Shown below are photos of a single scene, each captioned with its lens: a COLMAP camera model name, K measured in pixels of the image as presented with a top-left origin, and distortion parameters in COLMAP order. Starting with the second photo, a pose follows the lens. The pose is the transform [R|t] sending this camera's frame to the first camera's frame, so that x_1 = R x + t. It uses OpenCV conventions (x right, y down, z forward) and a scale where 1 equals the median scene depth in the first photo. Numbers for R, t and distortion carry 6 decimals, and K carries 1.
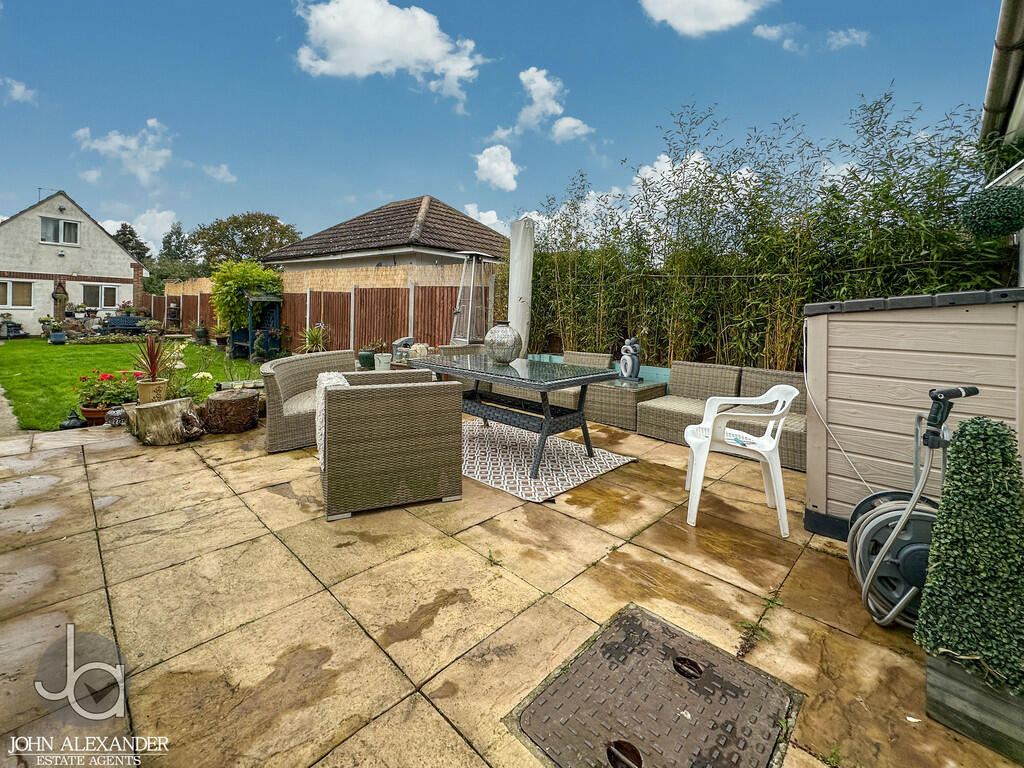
lens RADIAL K [[438.1, 0, 491.5], [0, 438.1, 316.2], [0, 0, 1]] dist [0.003445, 0.000748]
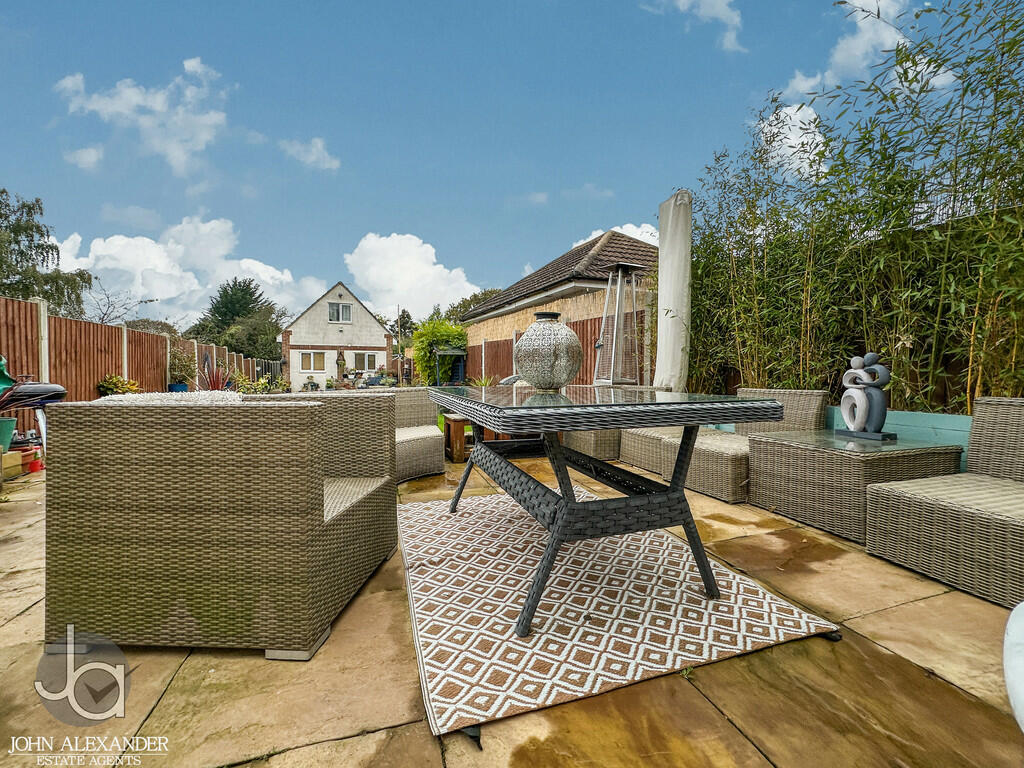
lens RADIAL K [[423.2, 0, 516.3], [0, 423.2, 382.4], [0, 0, 1]] dist [-0.003223, 0.000403]
pose [[0.894046, -0.015412, -0.447710, 0.055617], [0.018877, 0.999816, 0.003280, 0.022925], [0.447577, -0.011384, 0.894173, 0.122143]]
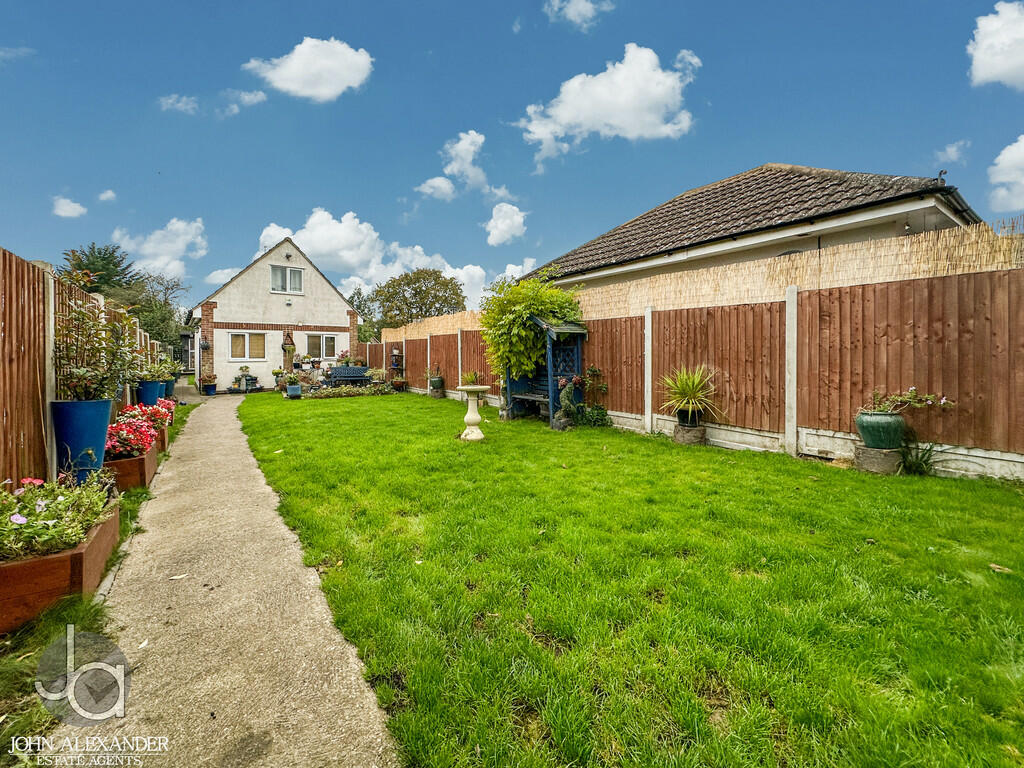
lens RADIAL K [[420.6, 0, 507.8], [0, 420.6, 355.9], [0, 0, 1]] dist [-0.000378, 0.000239]
pose [[0.966385, -0.034180, -0.254818, -0.326427], [0.029942, 0.999342, -0.020491, 0.007755], [0.255350, 0.012173, 0.966772, 0.270224]]
